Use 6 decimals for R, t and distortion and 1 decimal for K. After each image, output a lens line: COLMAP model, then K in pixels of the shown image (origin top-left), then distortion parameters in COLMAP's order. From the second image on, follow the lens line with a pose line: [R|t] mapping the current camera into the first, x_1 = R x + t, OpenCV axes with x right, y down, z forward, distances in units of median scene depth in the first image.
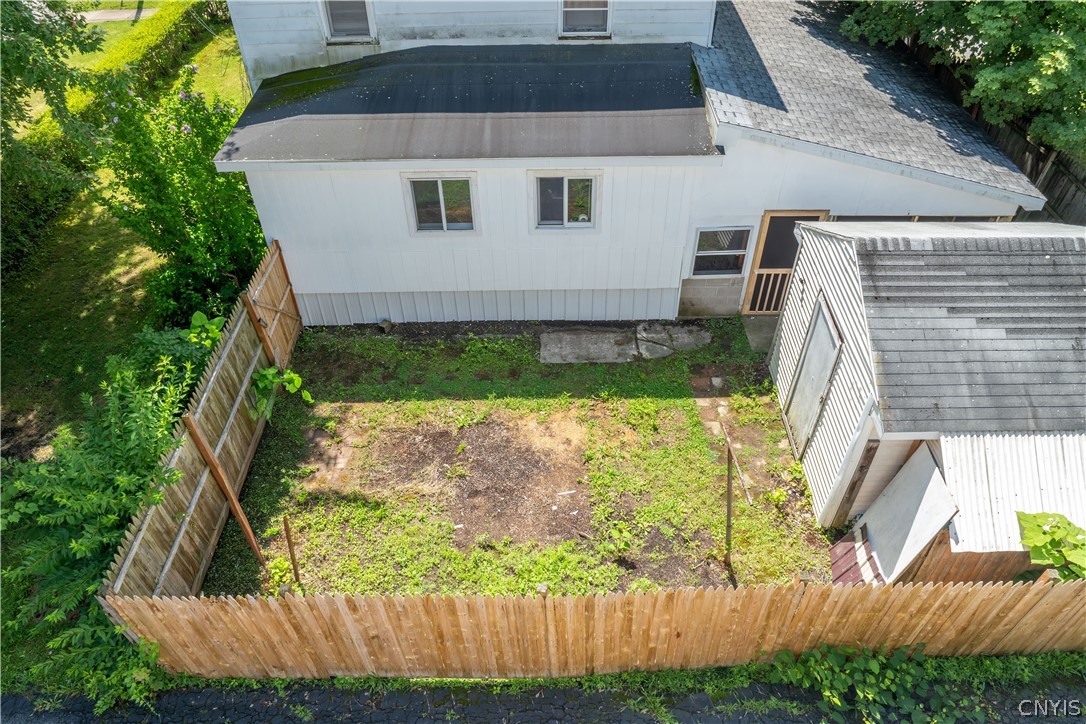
lens RADIAL K [[767.2, 0, 541.8], [0, 767.2, 363.6], [0, 0, 1]] dist [-0.031862, -0.003461]
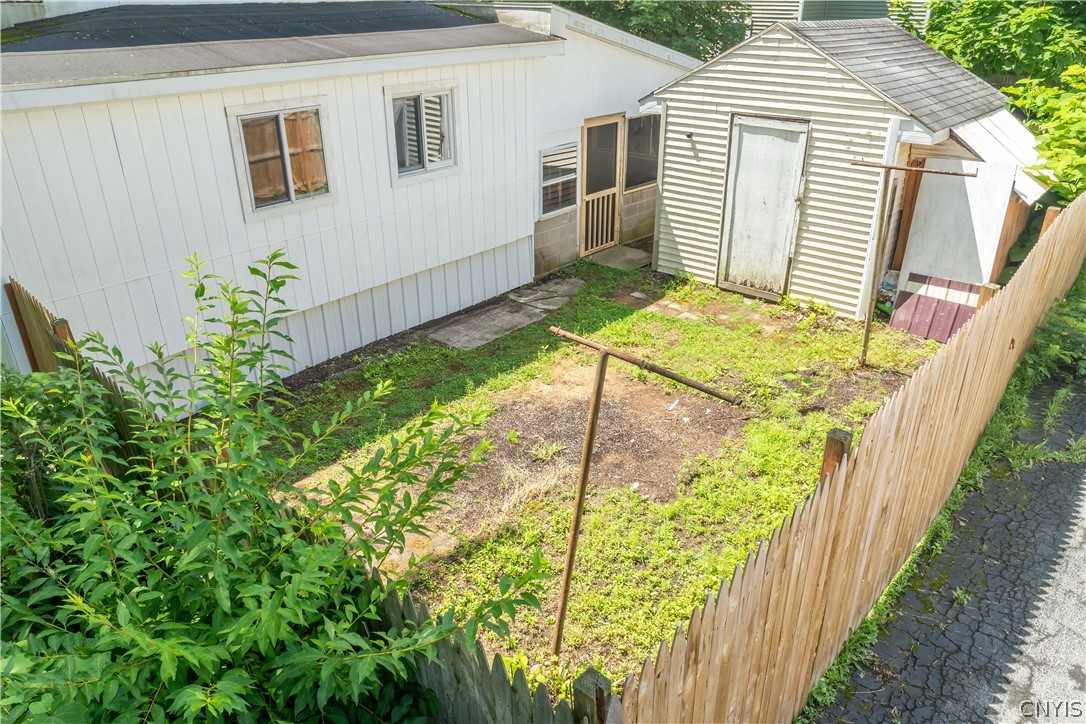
lens RADIAL K [[767.2, 0, 546.0], [0, 767.2, 363.3], [0, 0, 1]] dist [-0.031862, -0.003461]
pose [[0.661992, -0.317885, 0.678761, -0.487805], [0.515028, 0.850863, -0.103818, 0.133384], [-0.544531, 0.418308, 0.726984, 0.460716]]
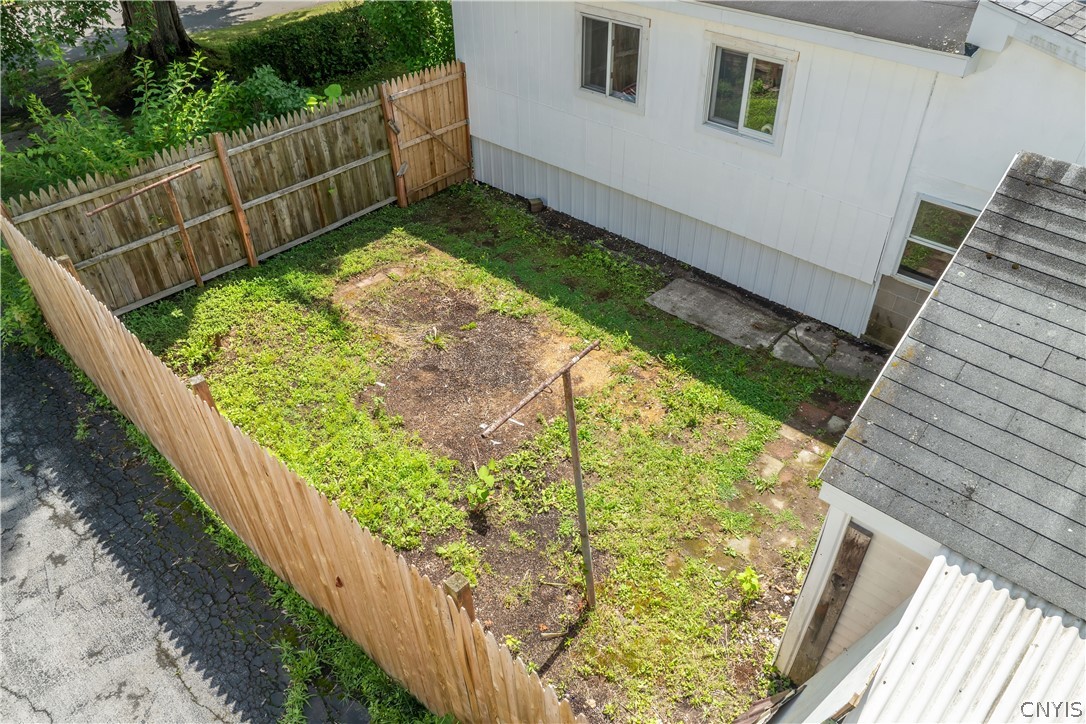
lens RADIAL K [[767.2, 0, 545.2], [0, 767.2, 362.5], [0, 0, 1]] dist [-0.031862, -0.003461]
pose [[0.738337, 0.429103, -0.520317, 0.370789], [-0.466052, 0.882272, 0.066271, 0.051388], [0.487498, 0.193565, 0.851398, 0.345384]]
